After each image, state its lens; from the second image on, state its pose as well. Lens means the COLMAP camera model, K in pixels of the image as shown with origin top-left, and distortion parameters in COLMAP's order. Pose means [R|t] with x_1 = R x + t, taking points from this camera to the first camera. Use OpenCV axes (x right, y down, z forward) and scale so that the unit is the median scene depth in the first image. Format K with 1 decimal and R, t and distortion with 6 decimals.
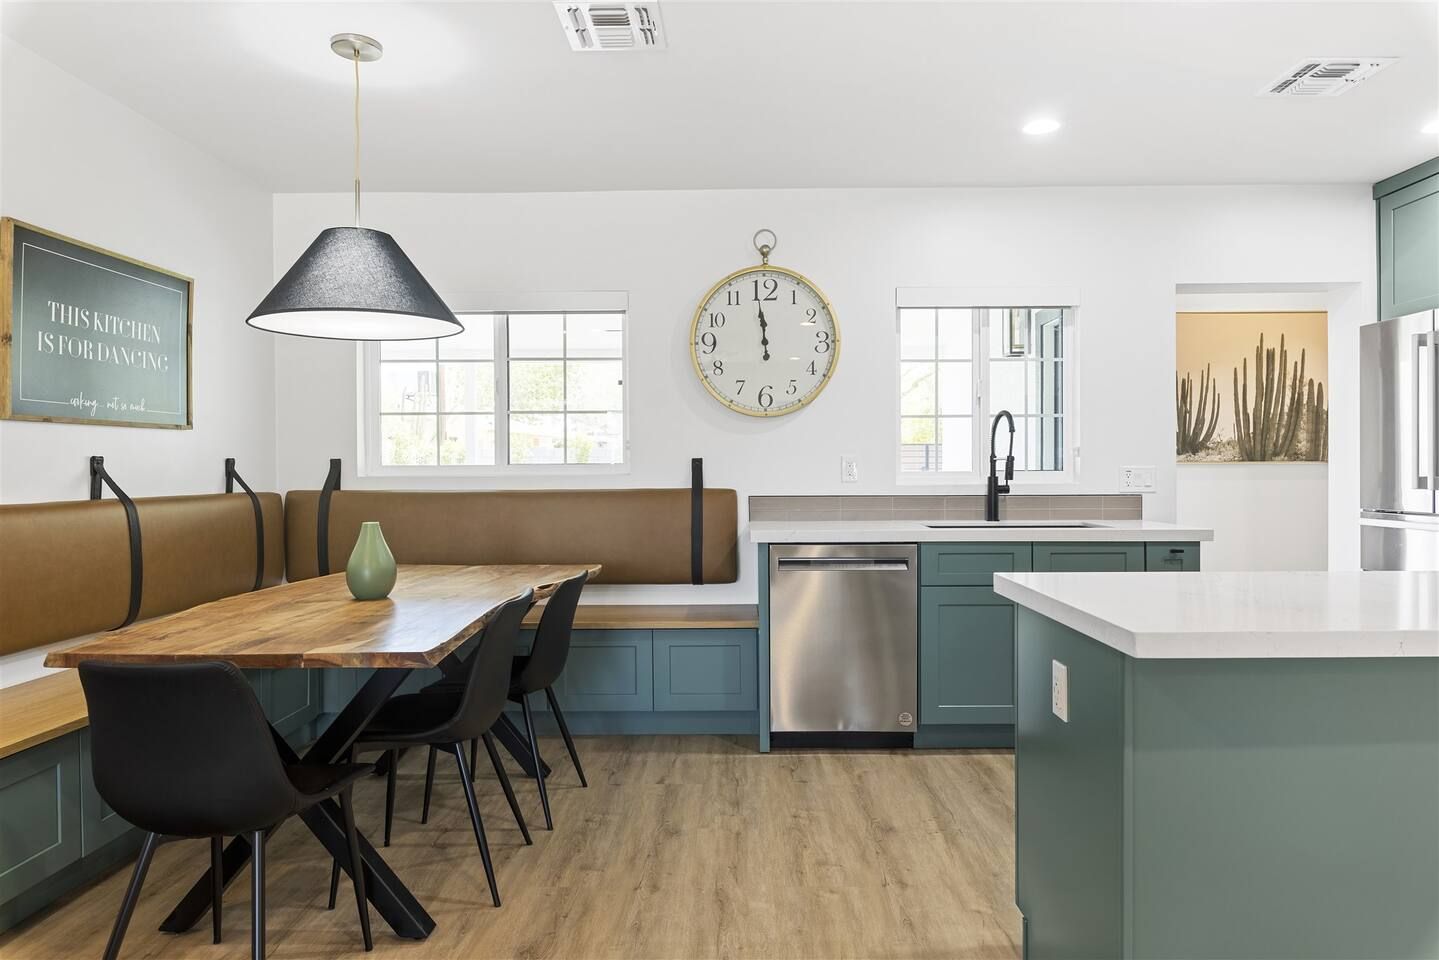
lens RADIAL K [[891.9, 0, 729.7], [0, 891.9, 473.4], [0, 0, 1]] dist [0.000667, 0.000032]
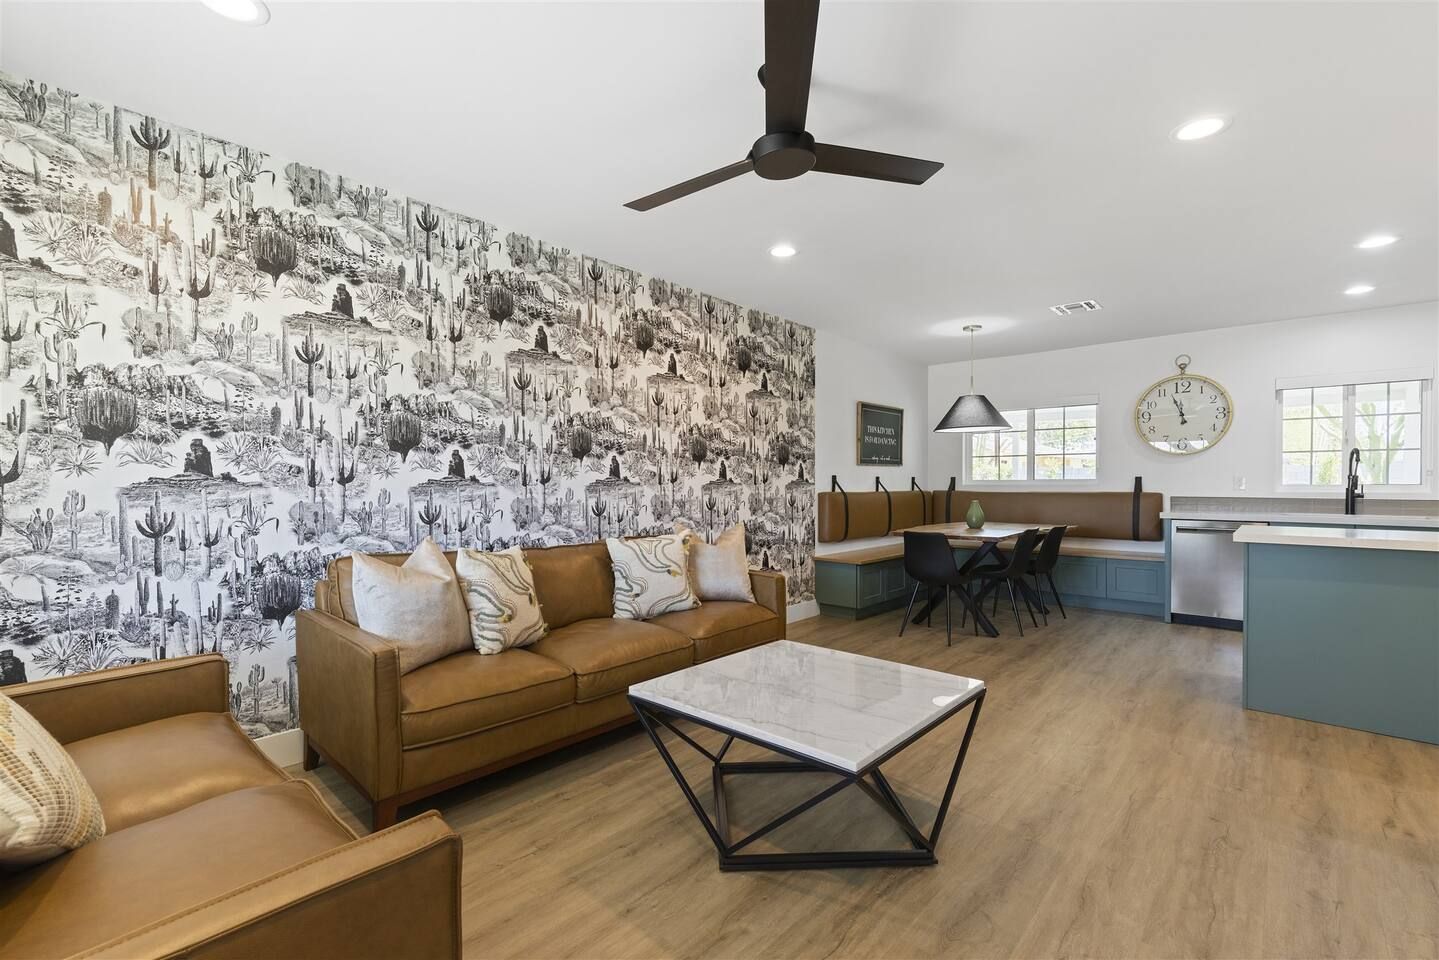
lens RADIAL K [[646.7, 0, 711.7], [0, 646.7, 486.7], [0, 0, 1]] dist [0.003582, -0.000401]
pose [[0.750083, 0.010427, -0.661262, 0.200731], [-0.008783, 0.999945, 0.005804, 0.004486], [0.661286, 0.001454, 0.750133, -0.677658]]
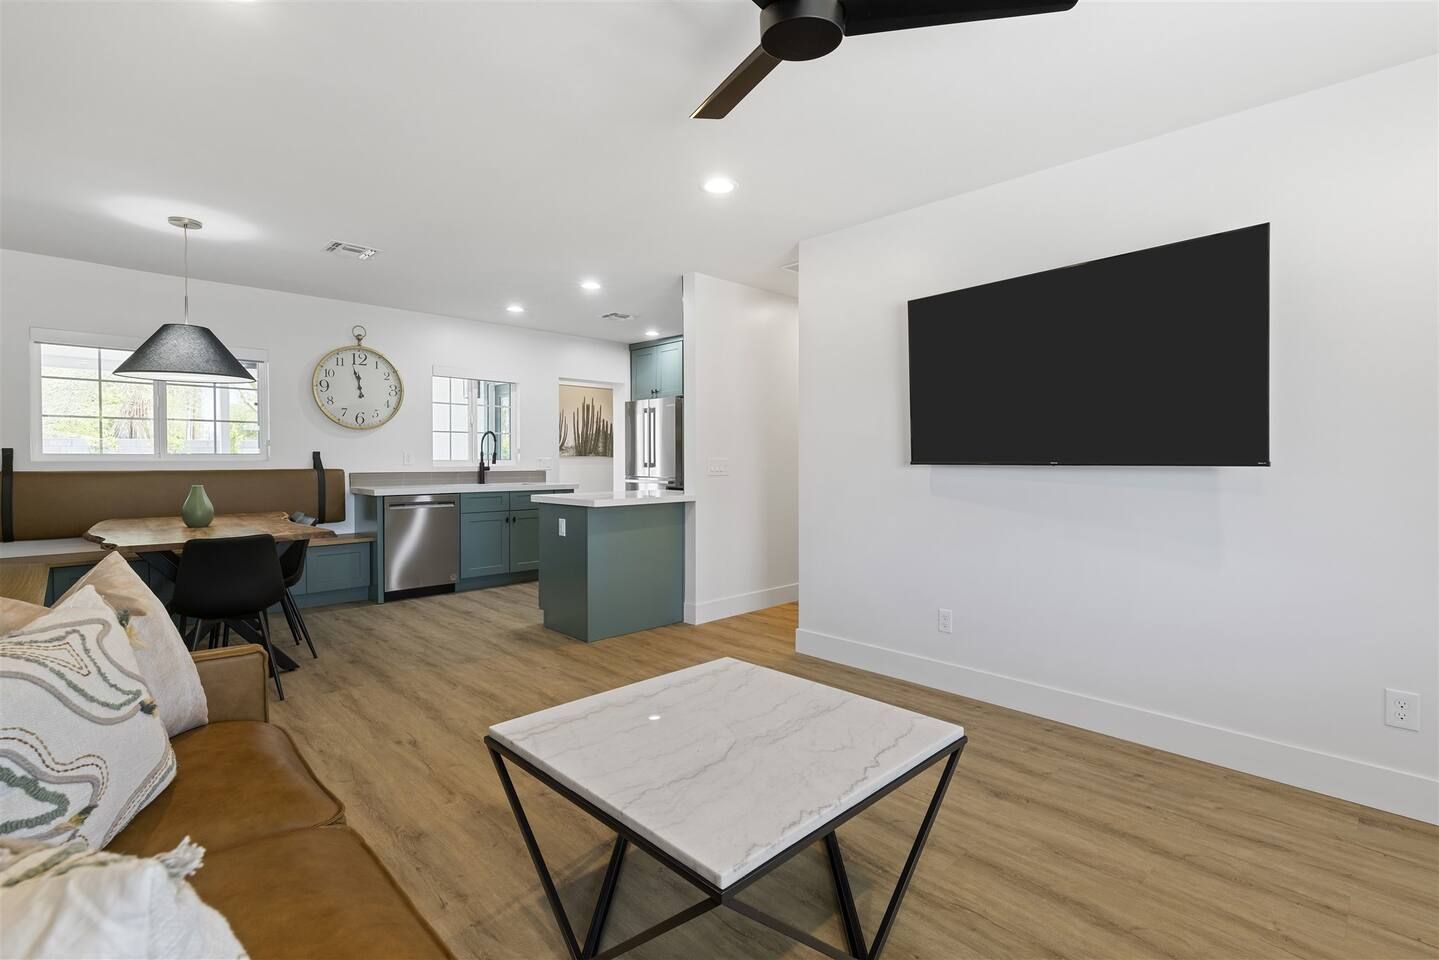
lens RADIAL K [[678.4, 0, 722.1], [0, 678.4, 470.4], [0, 0, 1]] dist [0.006532, 0.001064]
pose [[0.704824, -0.006234, 0.709355, -0.423756], [-0.000481, 0.999957, 0.009266, 0.006982], [-0.709382, -0.006872, 0.704791, -0.499963]]
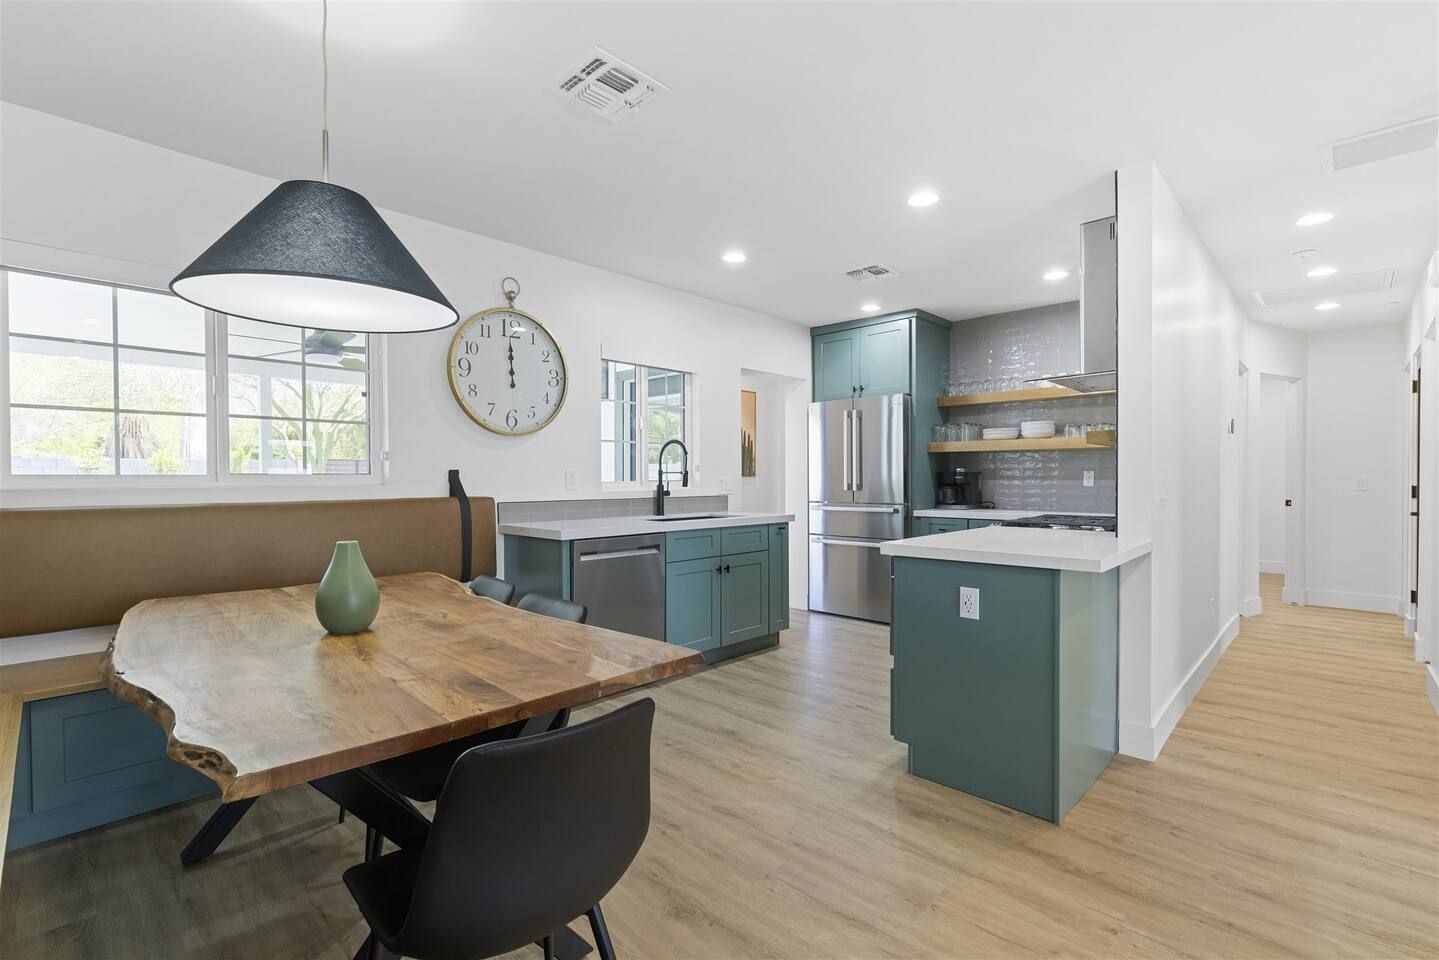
lens RADIAL K [[646.7, 0, 709.3], [0, 646.7, 484.6], [0, 0, 1]] dist [0.003582, -0.000401]
pose [[0.684300, -0.005322, 0.729181, -0.410263], [0.004853, 0.999984, 0.002745, 0.000753], [-0.729185, 0.001661, 0.684315, 0.219608]]
